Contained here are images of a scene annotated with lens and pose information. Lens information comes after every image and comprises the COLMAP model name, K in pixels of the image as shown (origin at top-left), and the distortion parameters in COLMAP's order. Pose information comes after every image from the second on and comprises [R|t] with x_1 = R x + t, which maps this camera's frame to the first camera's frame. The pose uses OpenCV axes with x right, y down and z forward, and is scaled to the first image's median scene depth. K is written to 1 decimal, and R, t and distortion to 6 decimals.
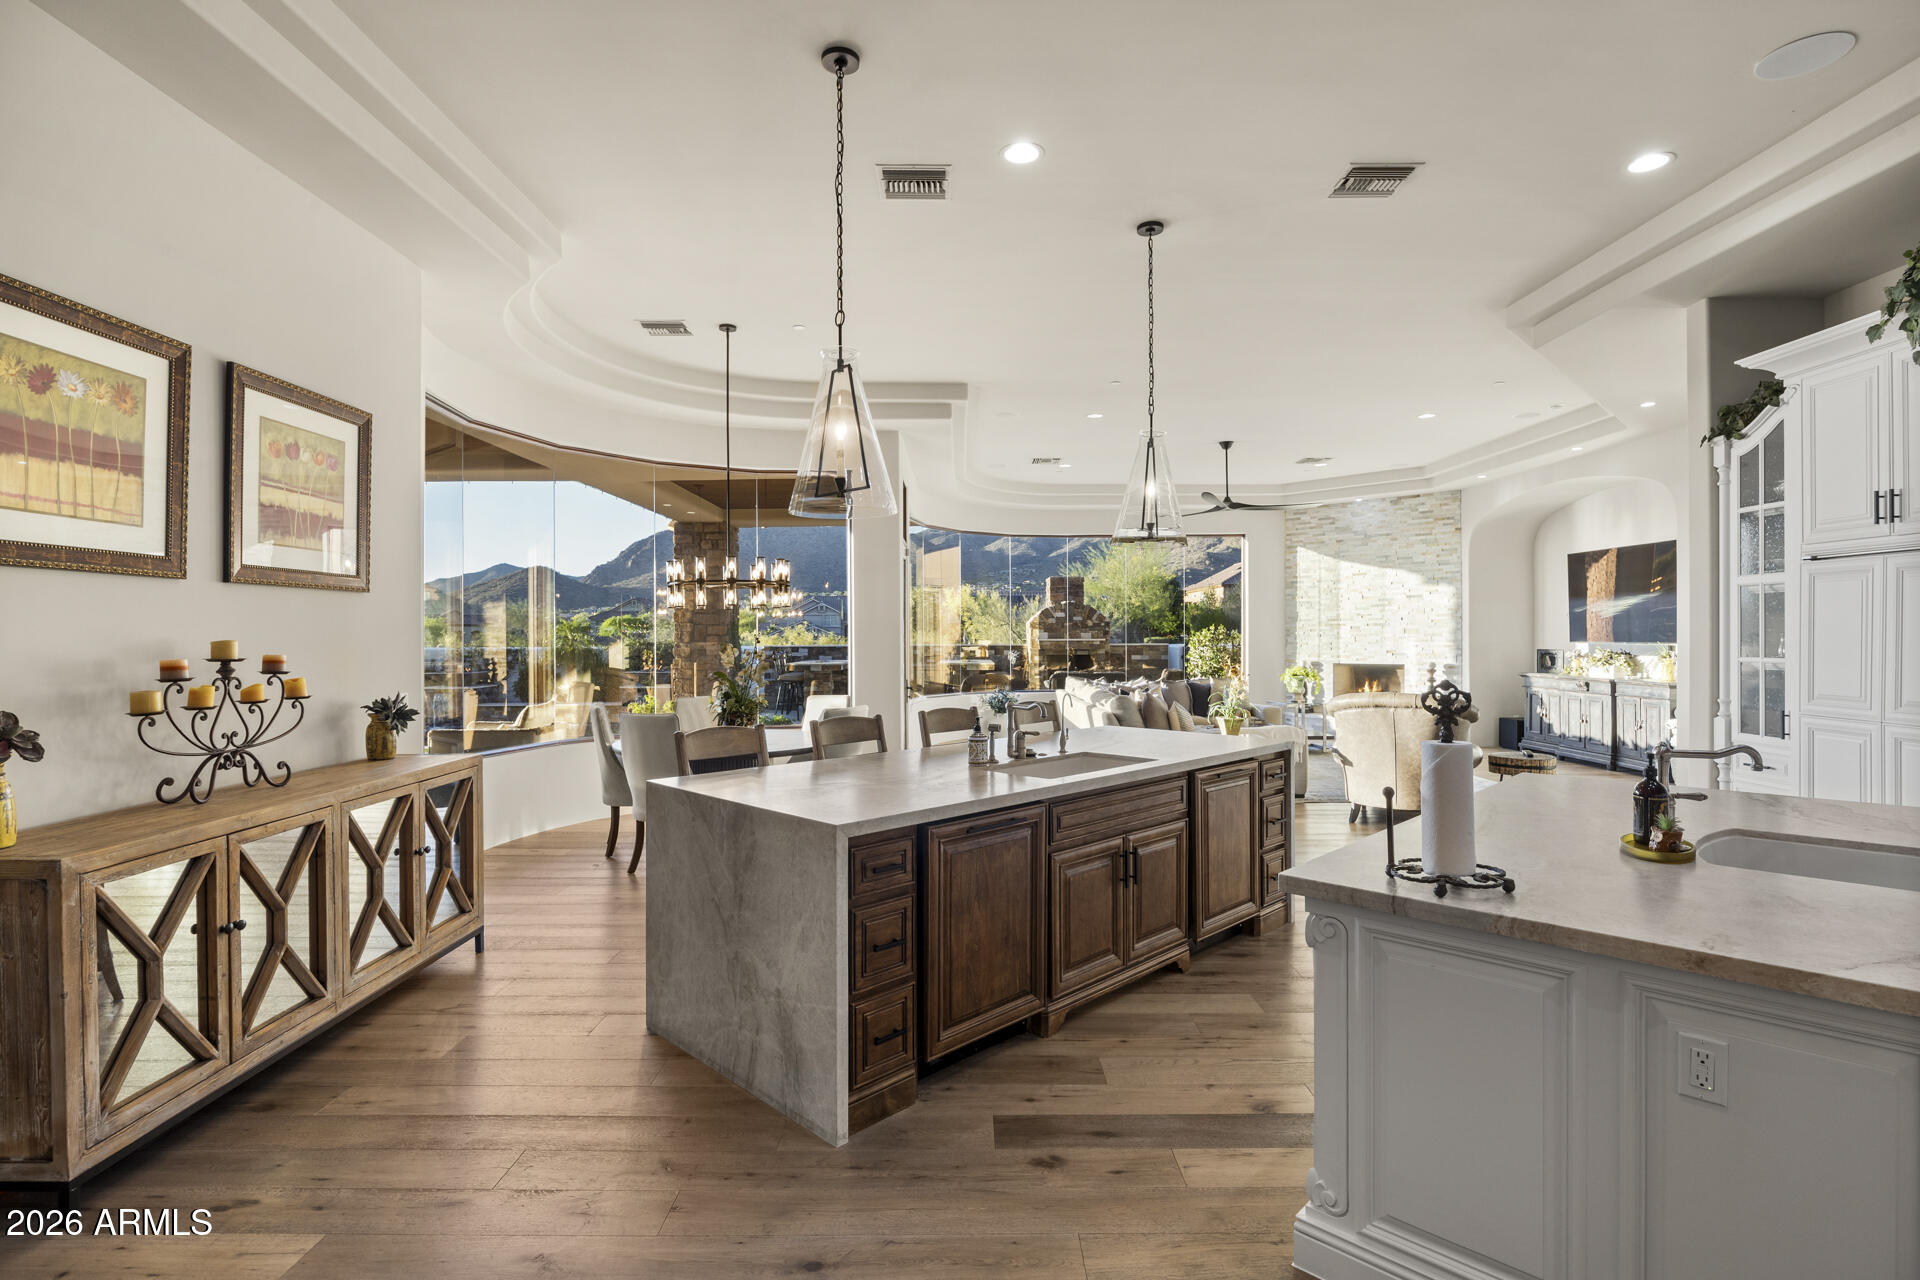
lens RADIAL K [[940.4, 0, 960.1], [0, 940.4, 631.9], [0, 0, 1]] dist [-0.013152, 0.001257]
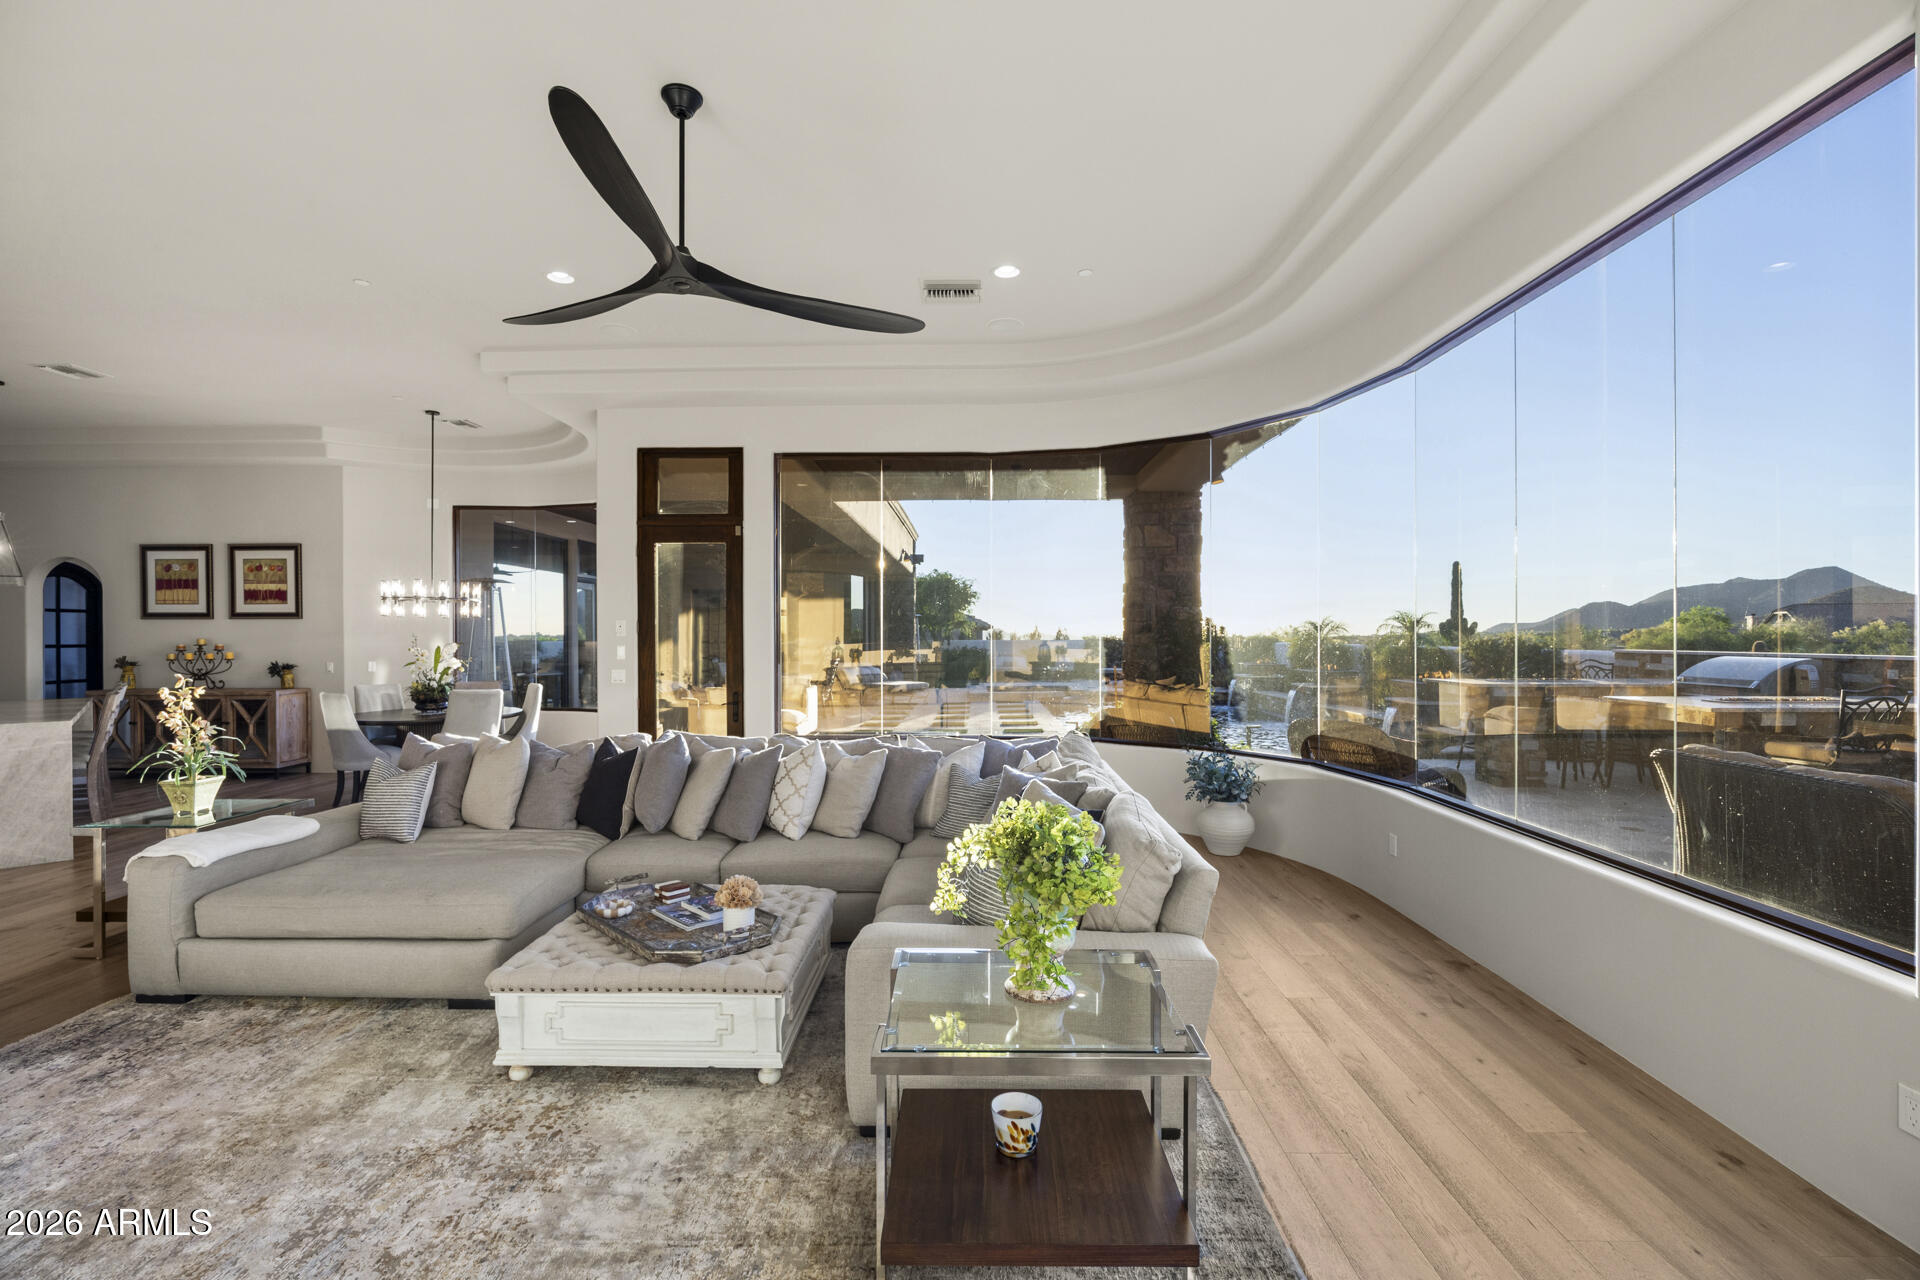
lens RADIAL K [[850.2, 0, 967.3], [0, 850.2, 638.2], [0, 0, 1]] dist [-0.018752, 0.001491]
pose [[-0.013348, 0.009396, -0.999867, 0.566510], [0.005648, 0.999941, 0.009321, -0.001409], [0.999895, -0.005523, -0.013400, 1.039589]]
